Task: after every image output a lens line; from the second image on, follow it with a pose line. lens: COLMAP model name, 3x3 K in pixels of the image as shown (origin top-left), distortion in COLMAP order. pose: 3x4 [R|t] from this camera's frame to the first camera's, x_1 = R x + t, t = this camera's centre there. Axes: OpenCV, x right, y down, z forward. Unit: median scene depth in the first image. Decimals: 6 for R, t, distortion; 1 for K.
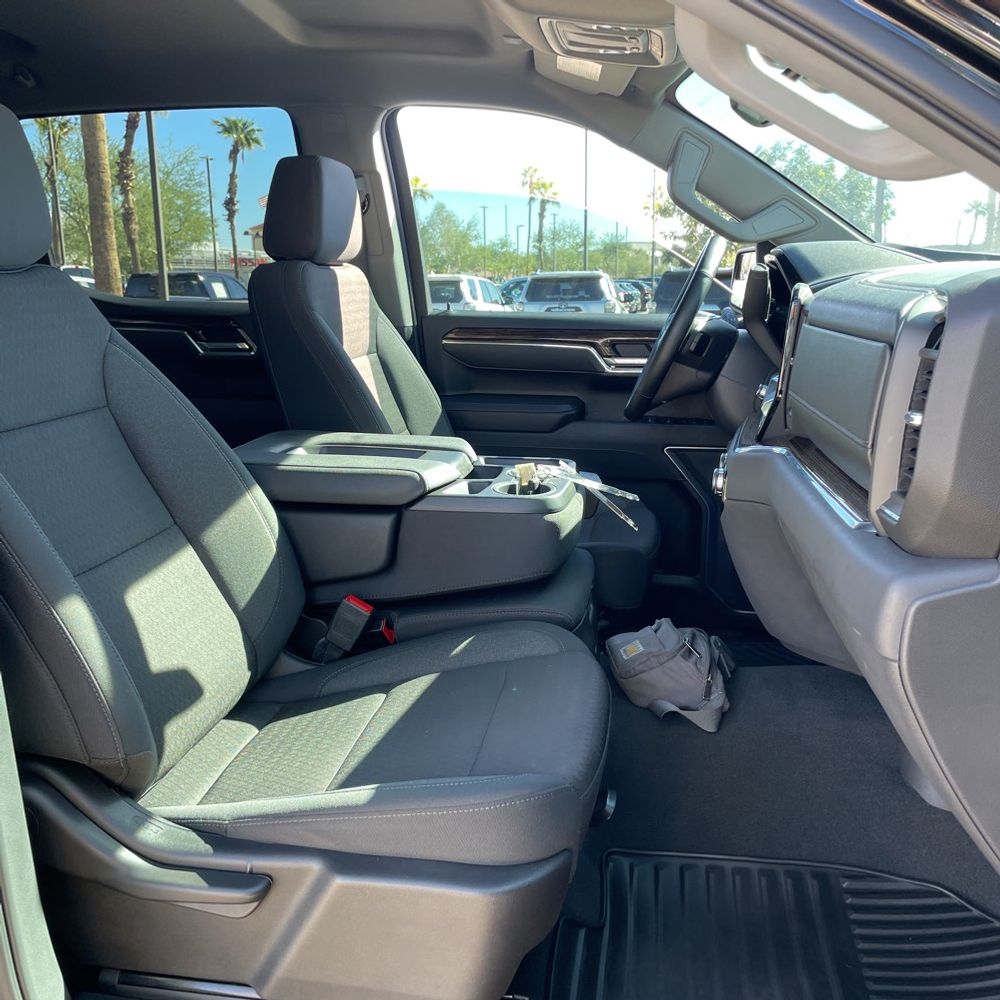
lens RADIAL K [[1020.5, 0, 503.4], [0, 1020.5, 488.6], [0, 0, 1]] dist [0.092481, -0.145691]
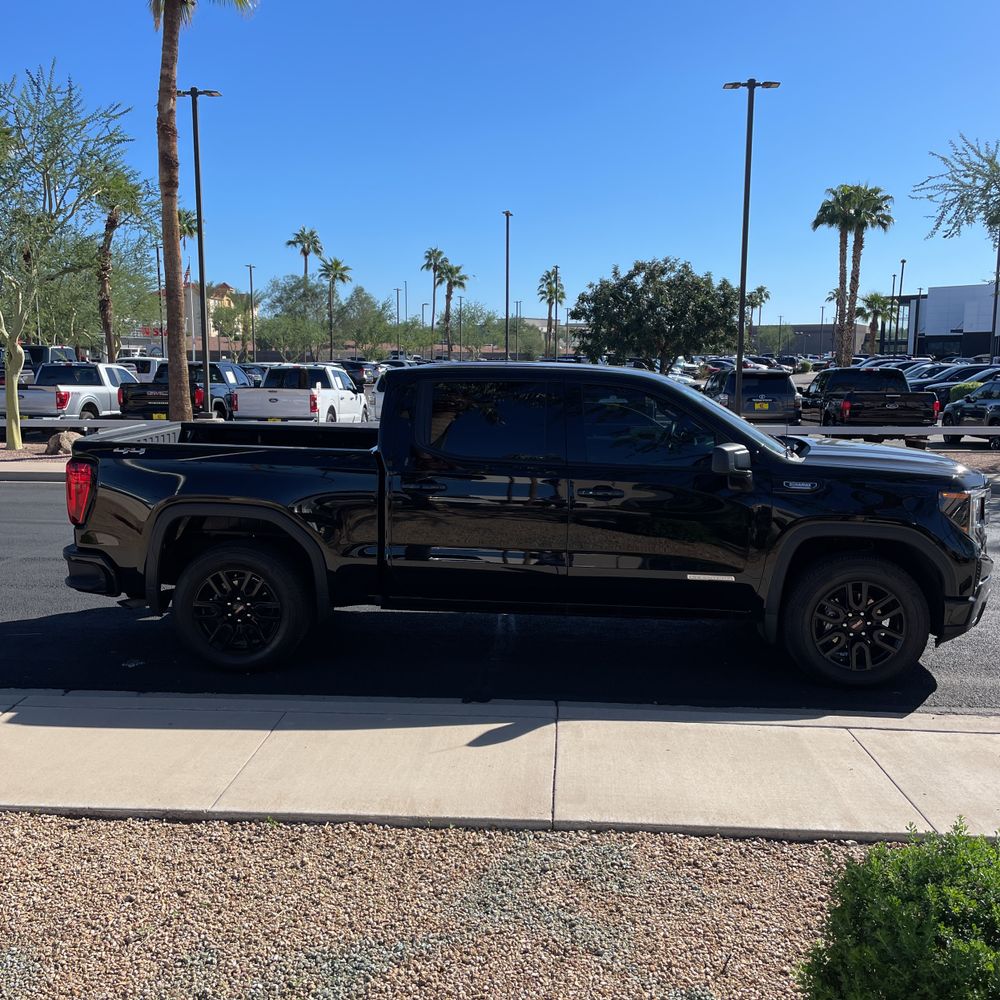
lens RADIAL K [[1011.3, 0, 500.0], [0, 1011.3, 500.0], [0, 0, 1]] dist [0.091600, -0.120191]
pose [[0.994737, 0.004273, 0.102375, -0.029827], [0.001290, 0.998529, -0.054211, 0.008965], [-0.102456, 0.054057, 0.993268, -0.096969]]
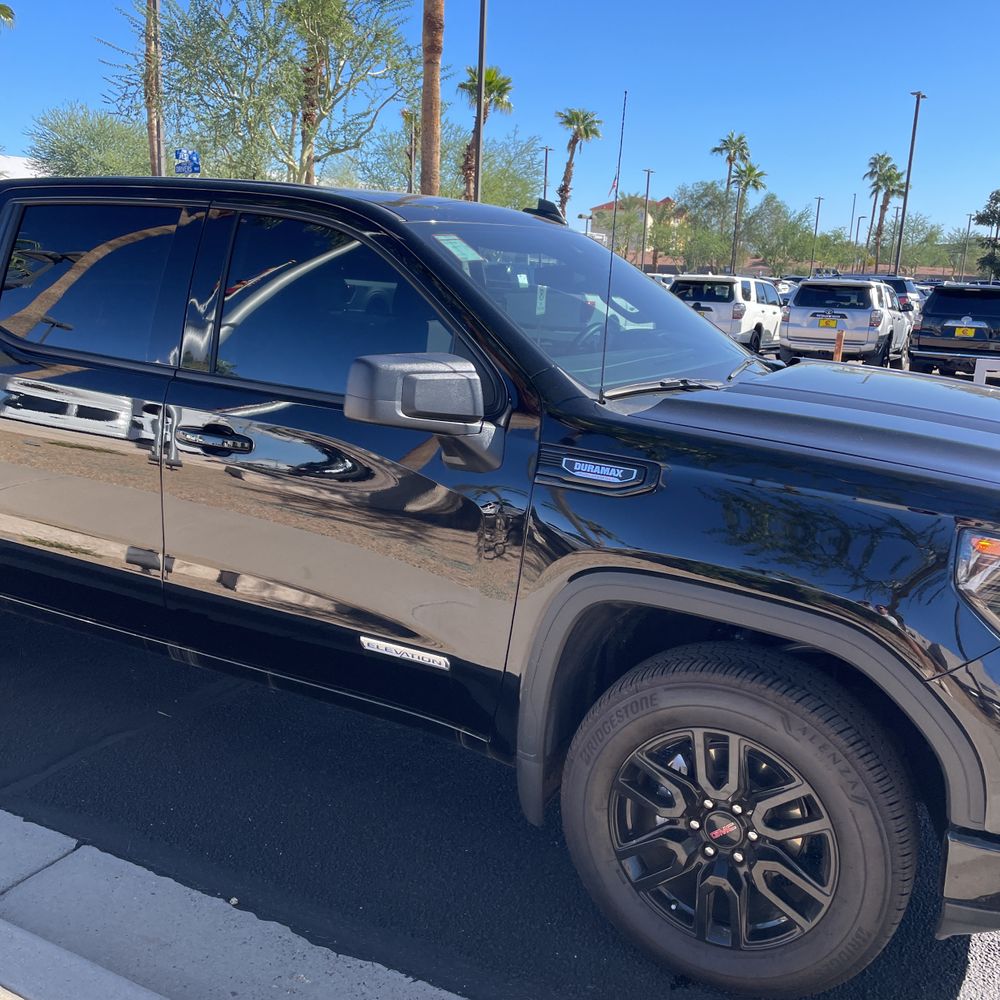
lens RADIAL K [[1020.5, 0, 503.4], [0, 1020.5, 488.6], [0, 0, 1]] dist [0.092481, -0.145691]
pose [[0.948908, 0.120326, -0.291712, 0.023433], [-0.115552, 0.992733, 0.033607, 0.001143], [0.293636, 0.001818, 0.955916, -0.034495]]
